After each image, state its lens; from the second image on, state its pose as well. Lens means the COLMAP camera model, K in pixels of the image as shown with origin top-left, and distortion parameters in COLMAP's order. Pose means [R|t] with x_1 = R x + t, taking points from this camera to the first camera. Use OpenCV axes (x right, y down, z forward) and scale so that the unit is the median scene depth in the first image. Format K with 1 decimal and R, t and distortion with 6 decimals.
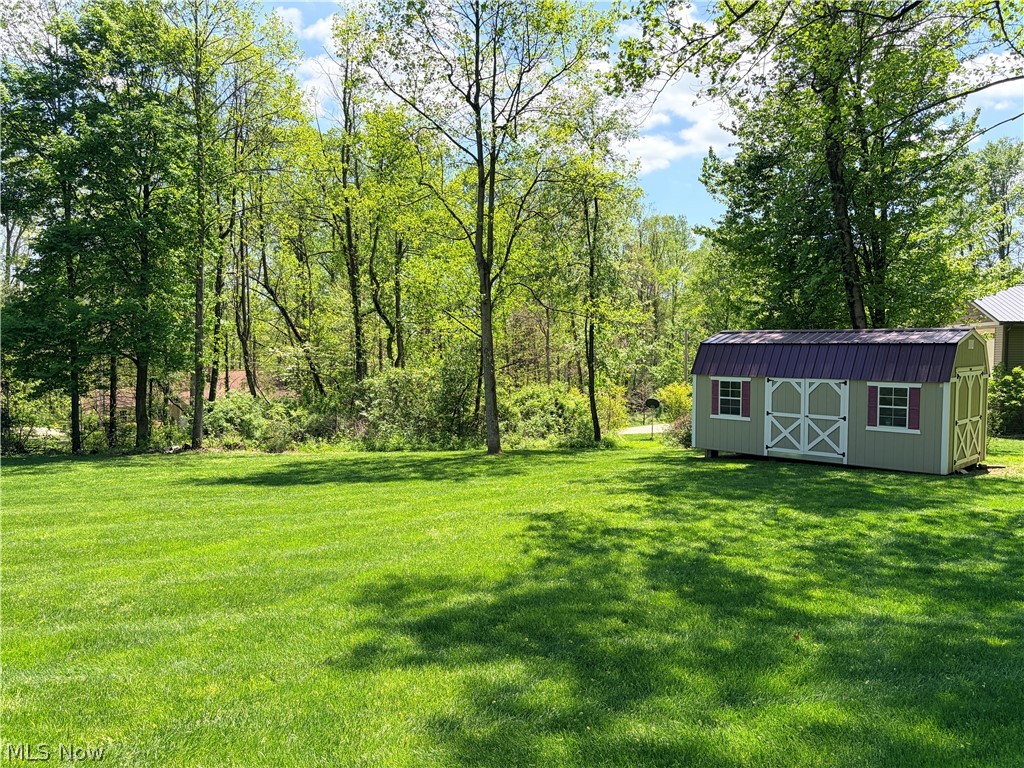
lens RADIAL K [[760.1, 0, 503.3], [0, 760.1, 388.0], [0, 0, 1]] dist [0.048981, -0.015444]
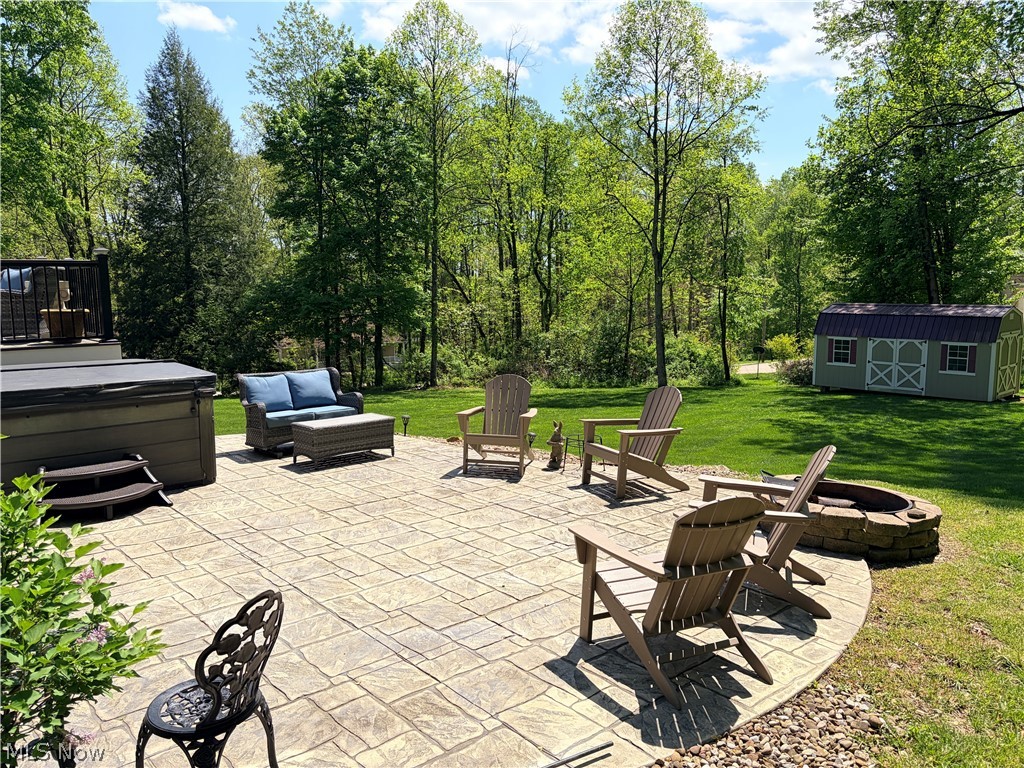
lens RADIAL K [[760.1, 0, 506.8], [0, 760.1, 382.9], [0, 0, 1]] dist [0.048981, -0.015444]
pose [[0.998772, -0.002119, -0.049499, -0.235278], [0.005820, 0.997185, 0.074752, -0.034666], [0.049201, -0.074948, 0.995973, -0.433904]]
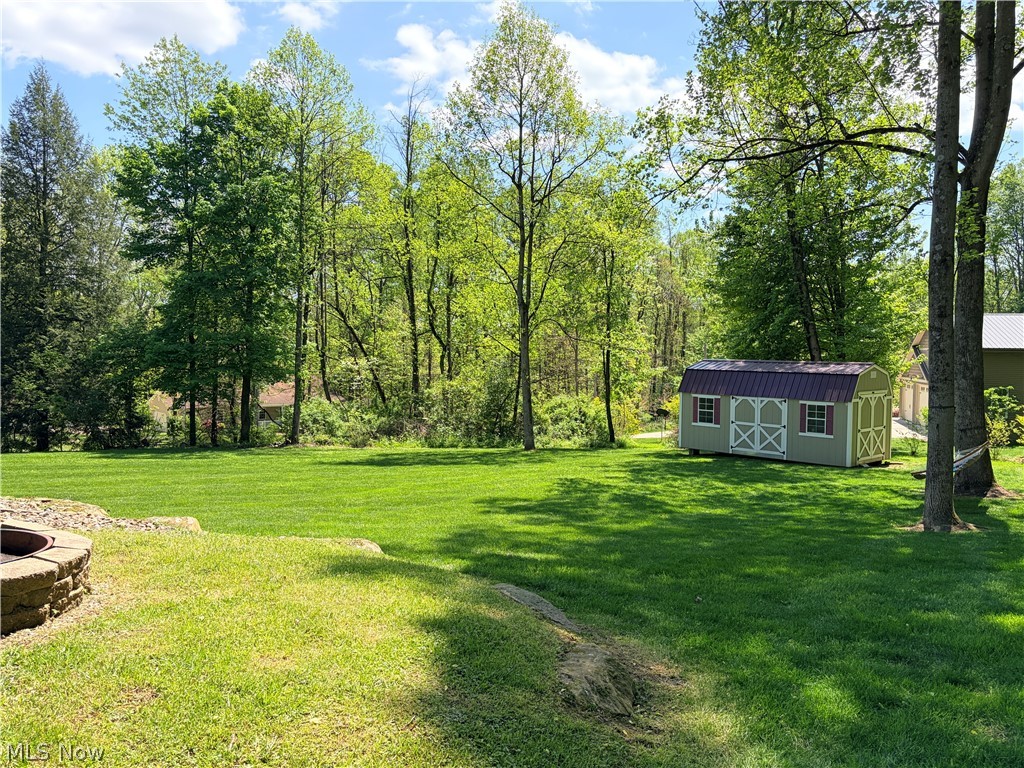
lens RADIAL K [[760.1, 0, 516.8], [0, 760.1, 385.4], [0, 0, 1]] dist [0.048981, -0.015444]
pose [[0.999626, 0.011950, -0.024607, -0.003439], [-0.012168, 0.999888, -0.008741, -0.013021], [0.024500, 0.009037, 0.999659, -0.303654]]
